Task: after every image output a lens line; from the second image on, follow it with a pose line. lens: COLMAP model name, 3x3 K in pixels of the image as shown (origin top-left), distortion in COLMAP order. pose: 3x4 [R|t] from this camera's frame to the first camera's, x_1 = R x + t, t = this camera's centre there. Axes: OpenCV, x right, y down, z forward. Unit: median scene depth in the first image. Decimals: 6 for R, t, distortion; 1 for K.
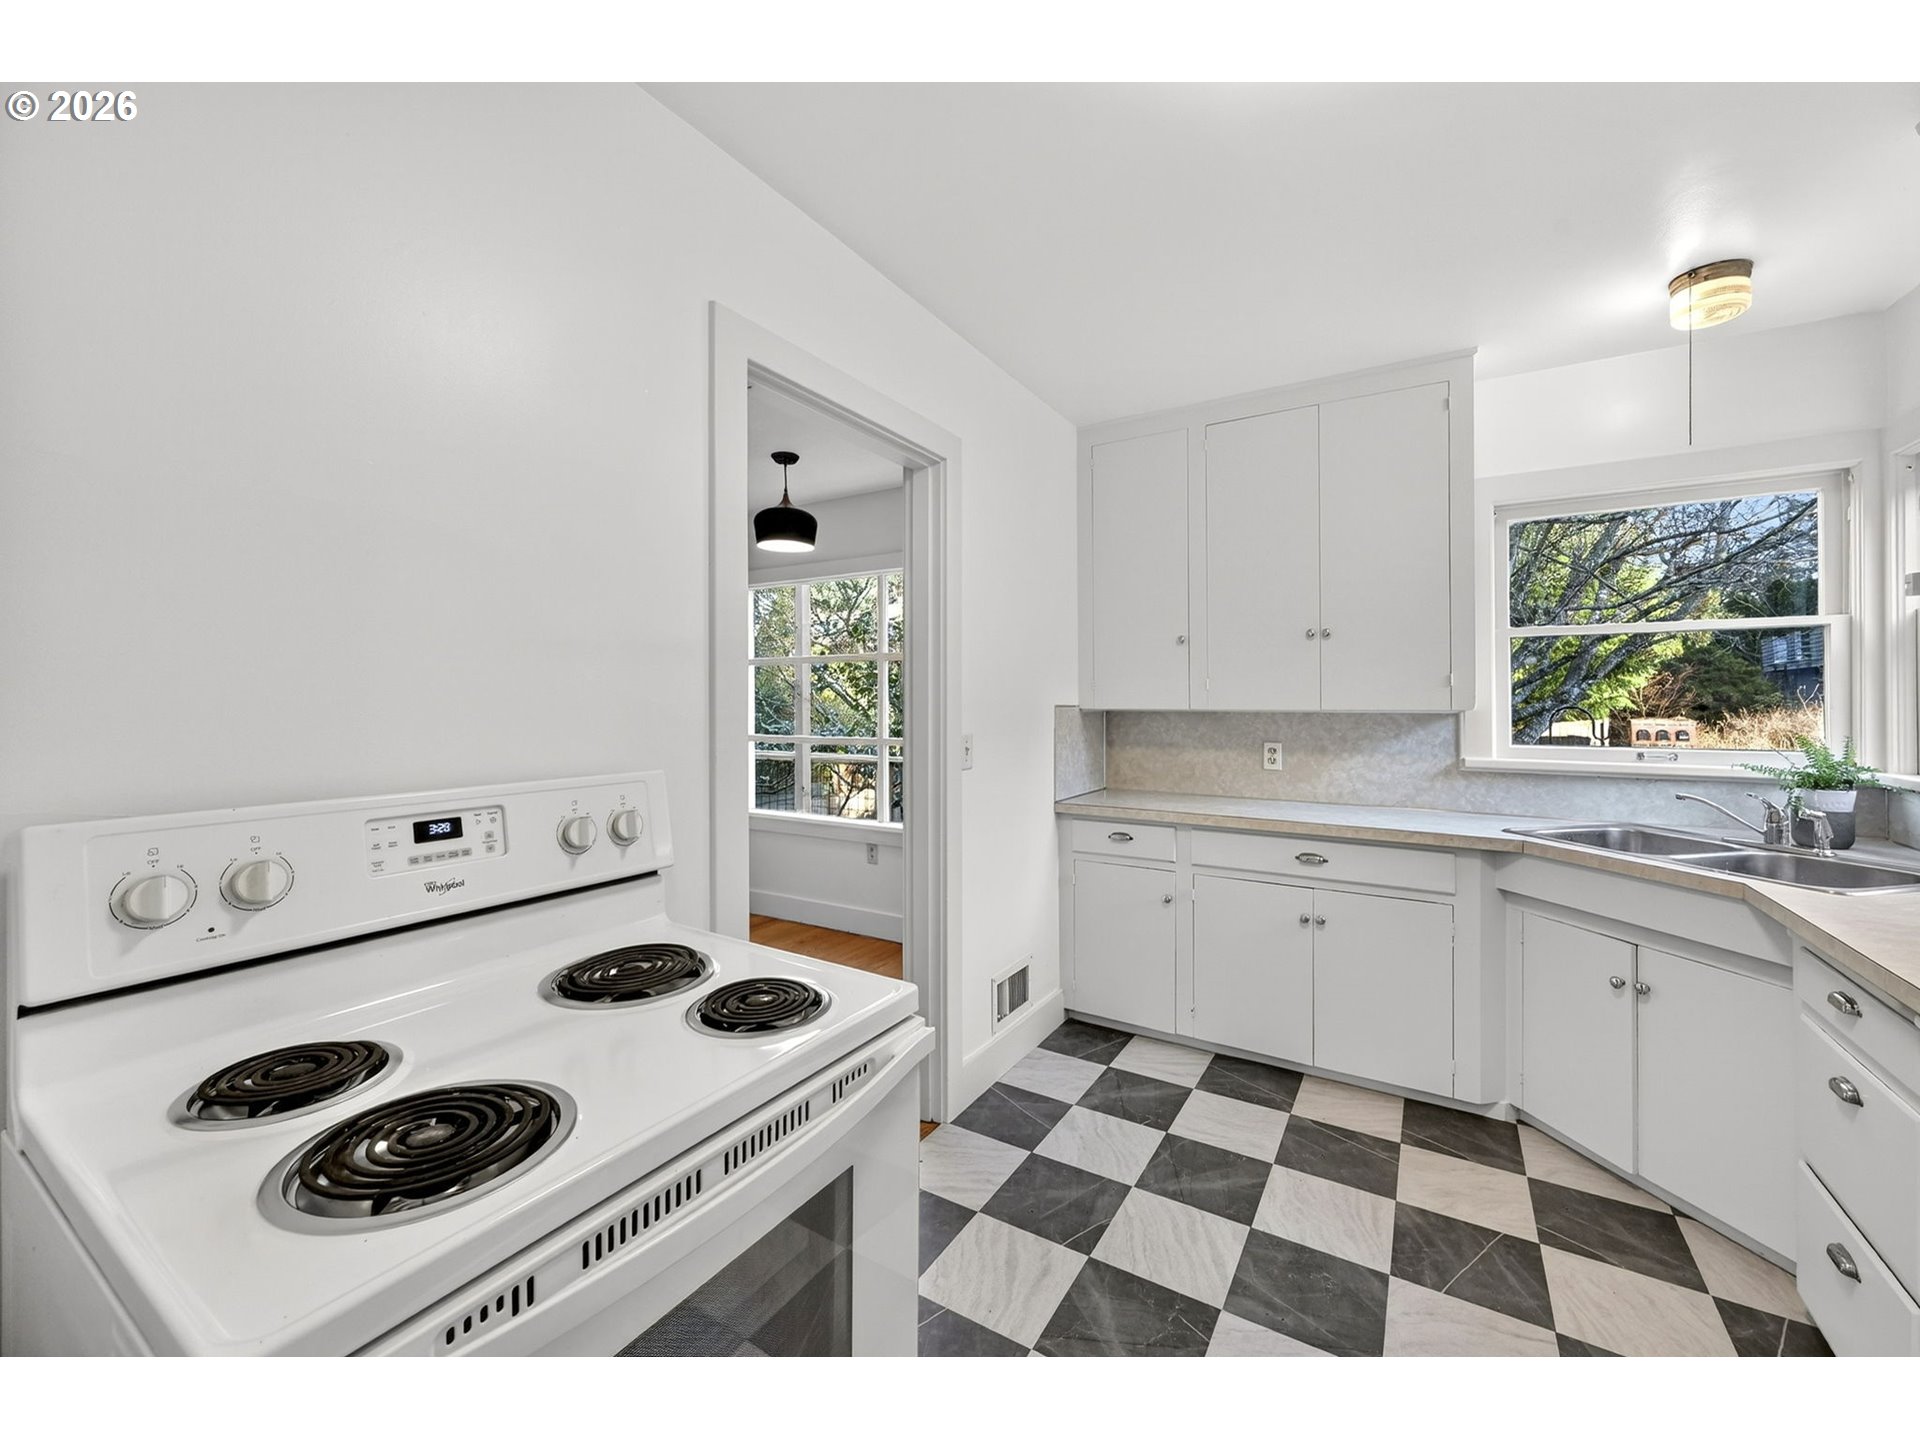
lens RADIAL K [[769.5, 0, 973.3], [0, 769.5, 705.5], [0, 0, 1]] dist [-0.001004, 0.000067]
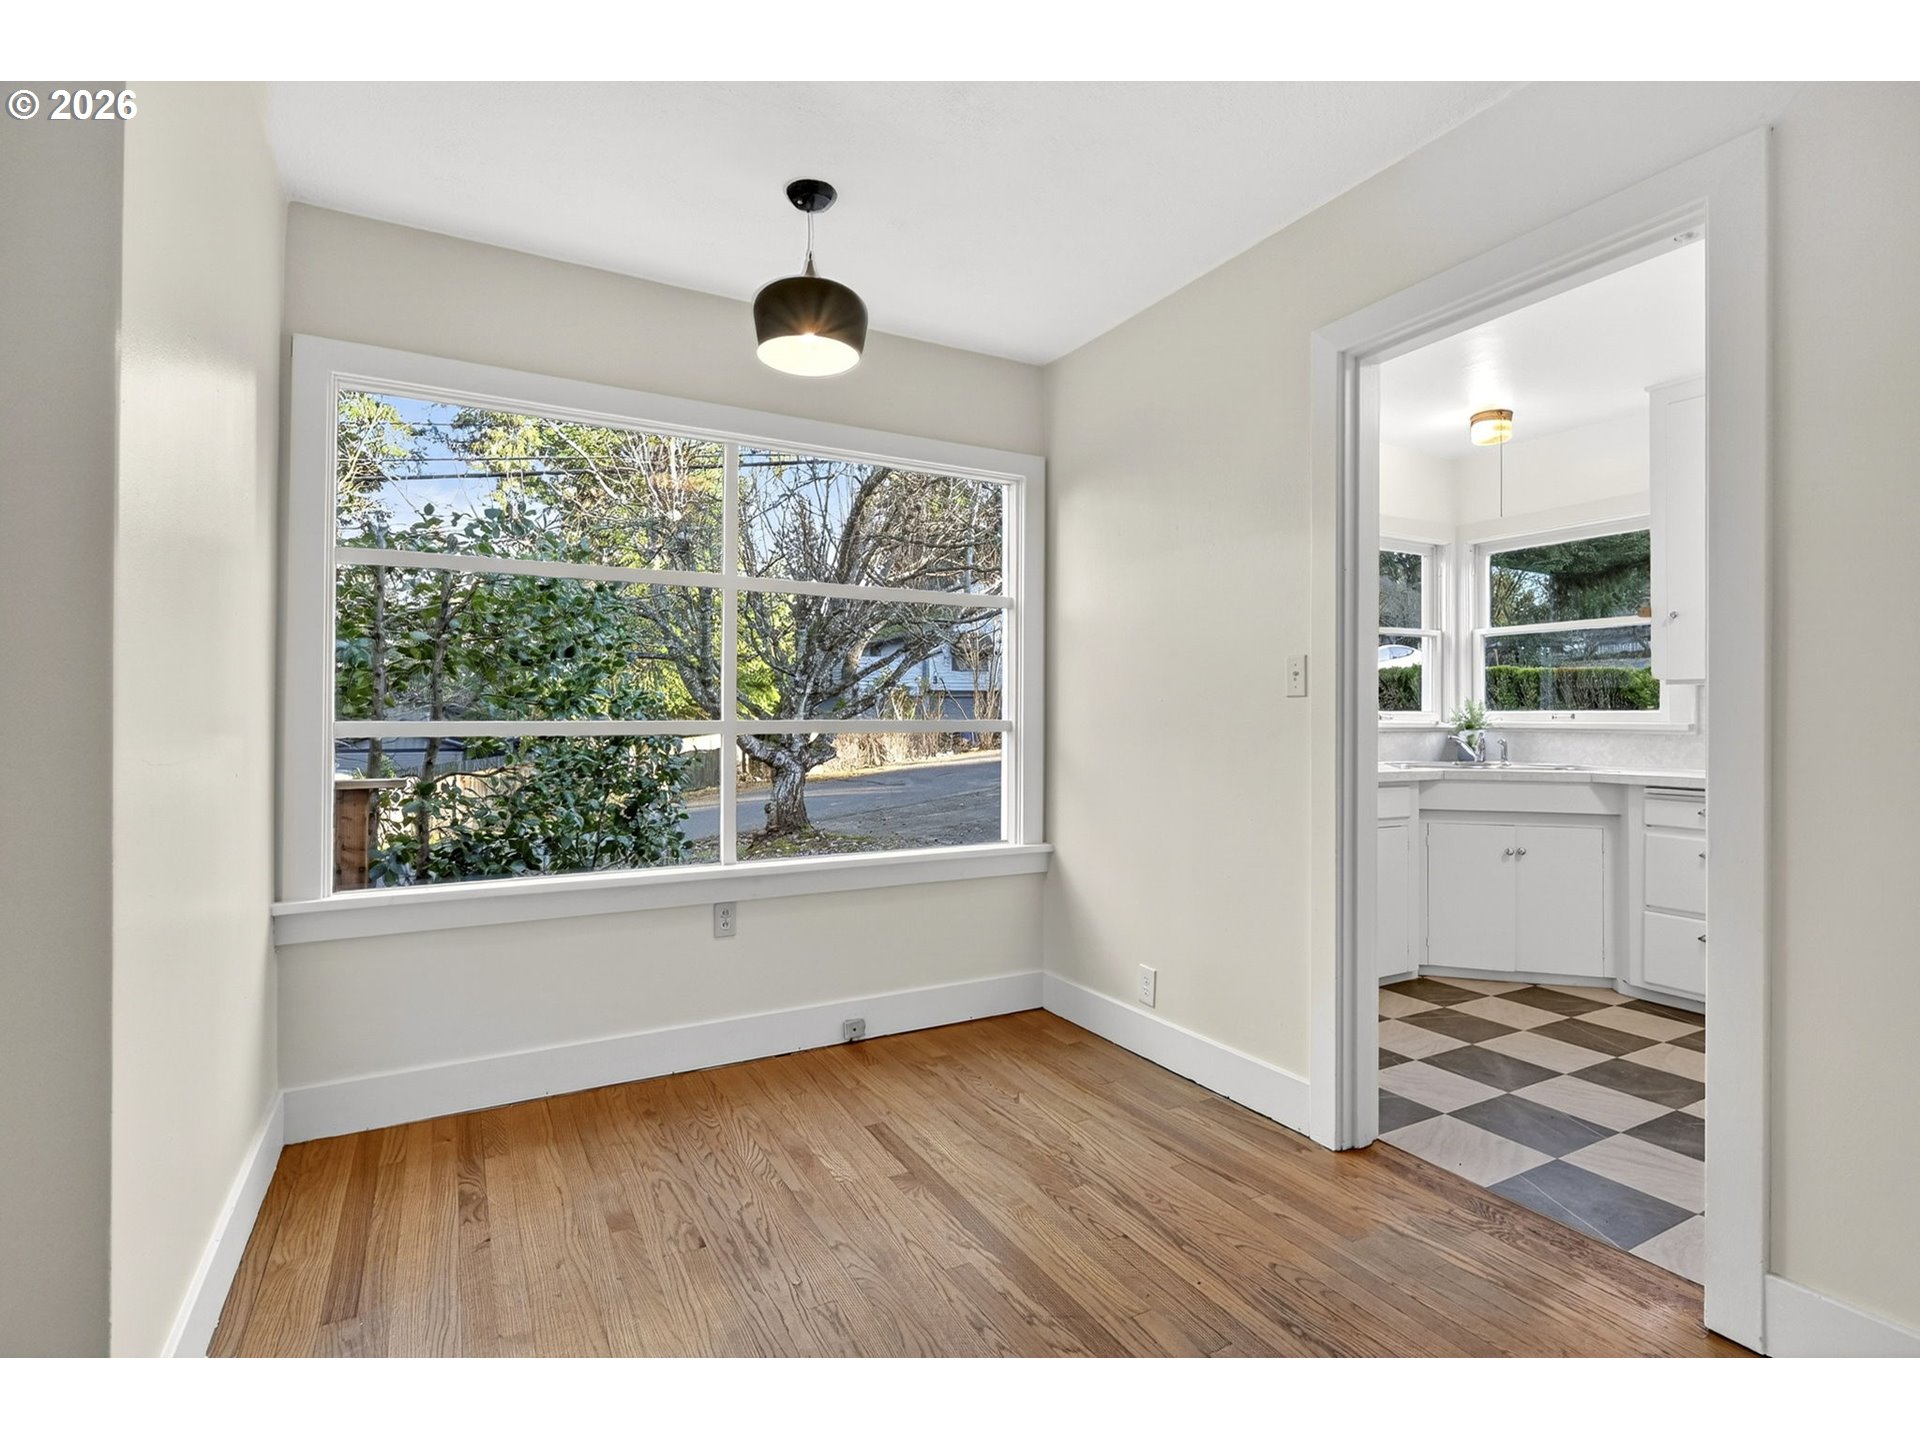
lens RADIAL K [[932.2, 0, 954.6], [0, 932.2, 723.5], [0, 0, 1]] dist [0.000048, -0.000281]
pose [[0.494740, -0.010400, 0.868979, -1.248409], [0.000430, 0.999931, 0.011723, 0.065804], [-0.869041, -0.005427, 0.494711, 0.945932]]
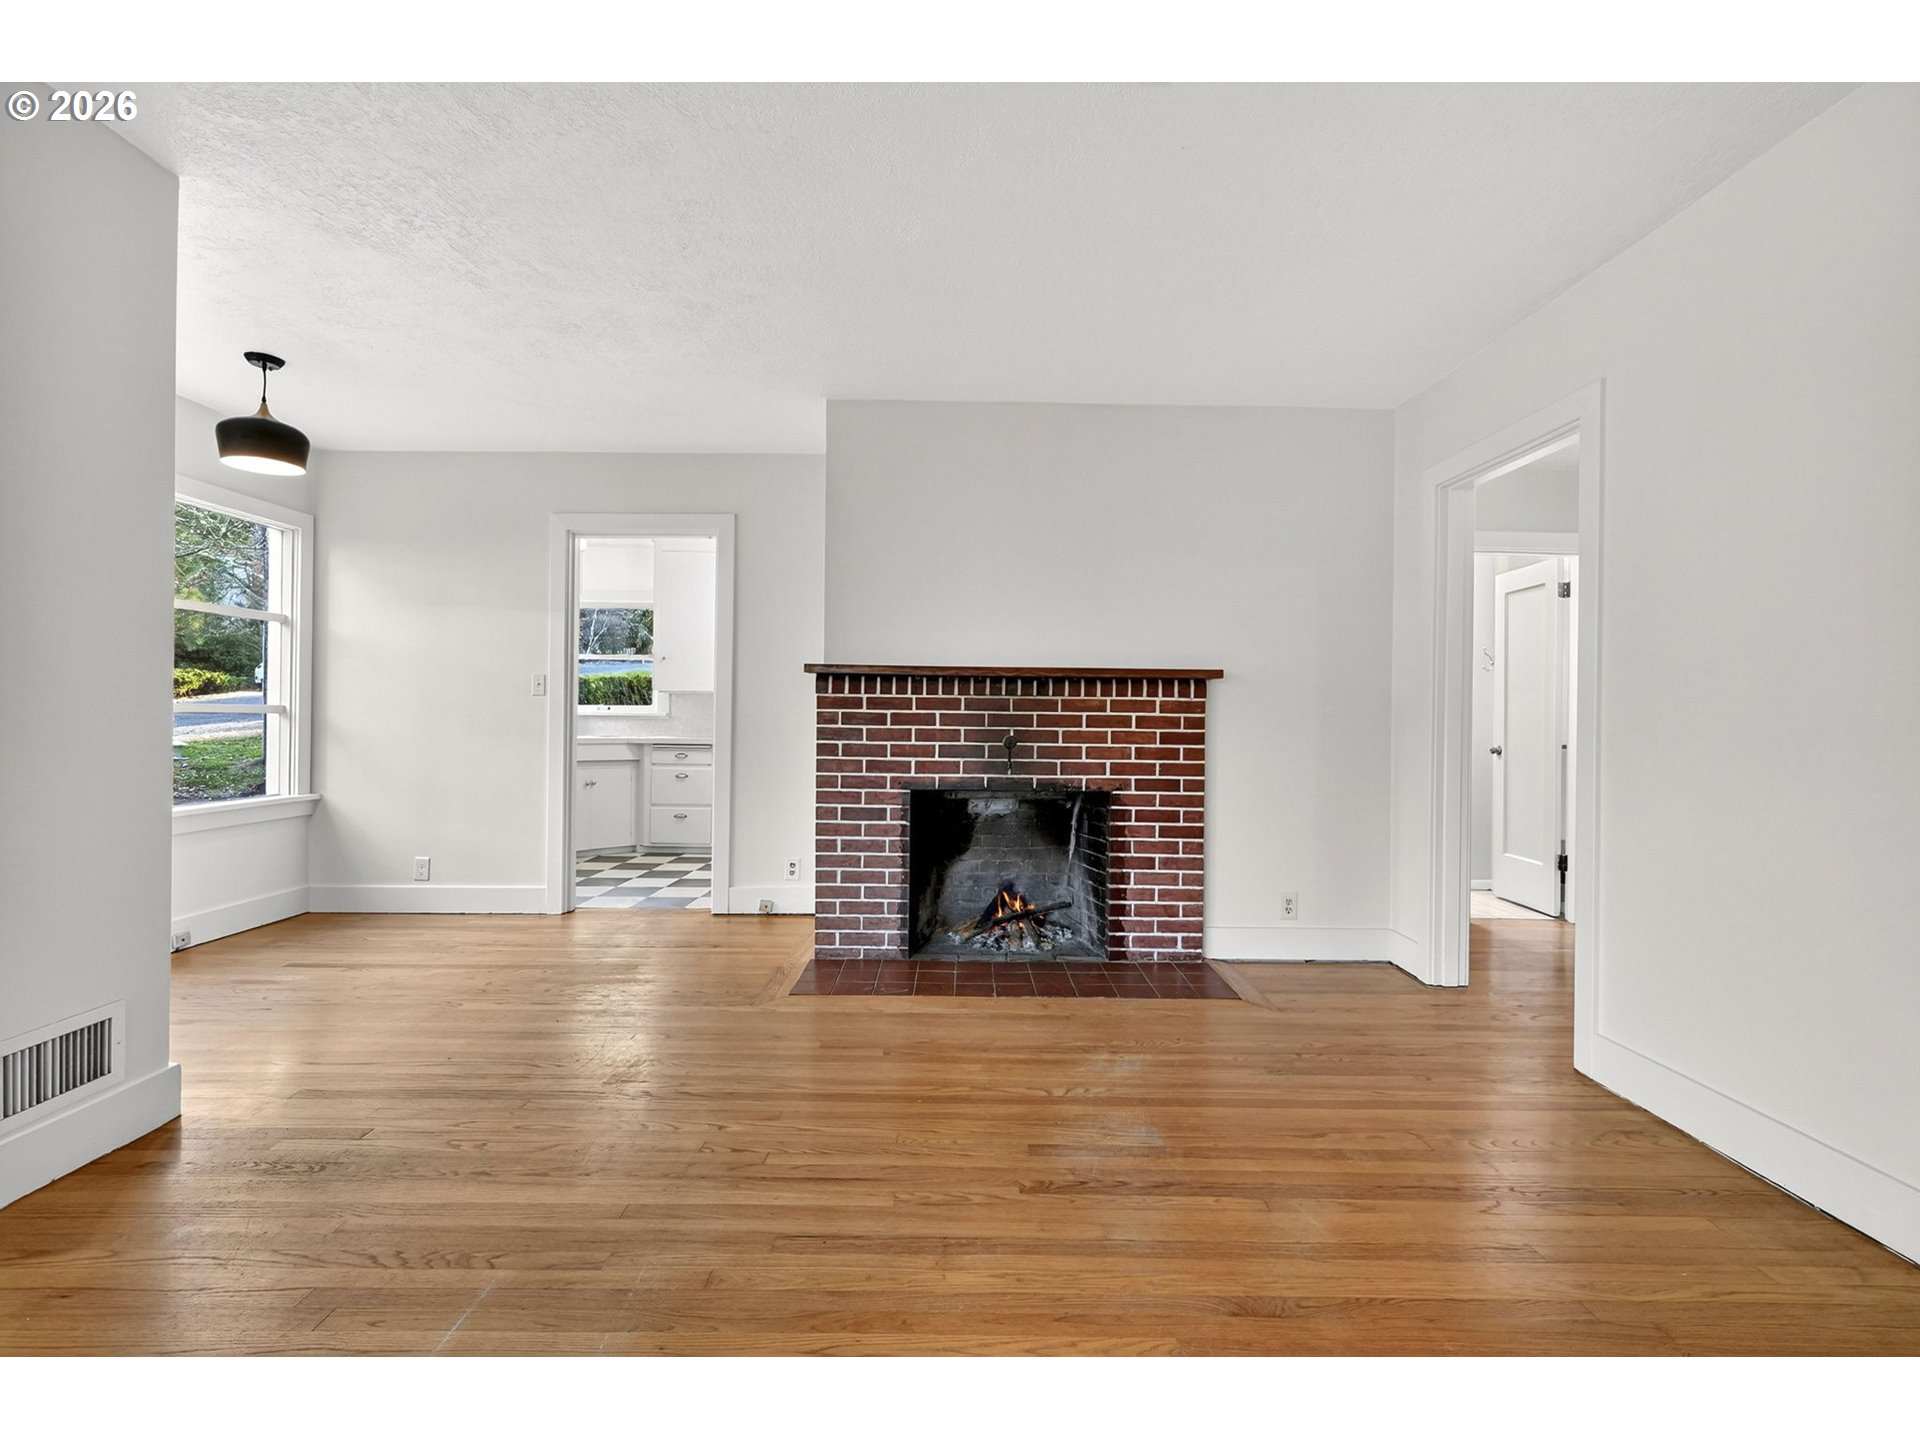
lens RADIAL K [[869.8, 0, 957.5], [0, 869.8, 720.5], [0, 0, 1]] dist [0.000048, 0.000406]
pose [[-0.526081, -0.015857, 0.850287, -2.356309], [-0.020509, 0.999772, 0.005955, 0.073341], [-0.850187, -0.014305, -0.526286, 1.387840]]
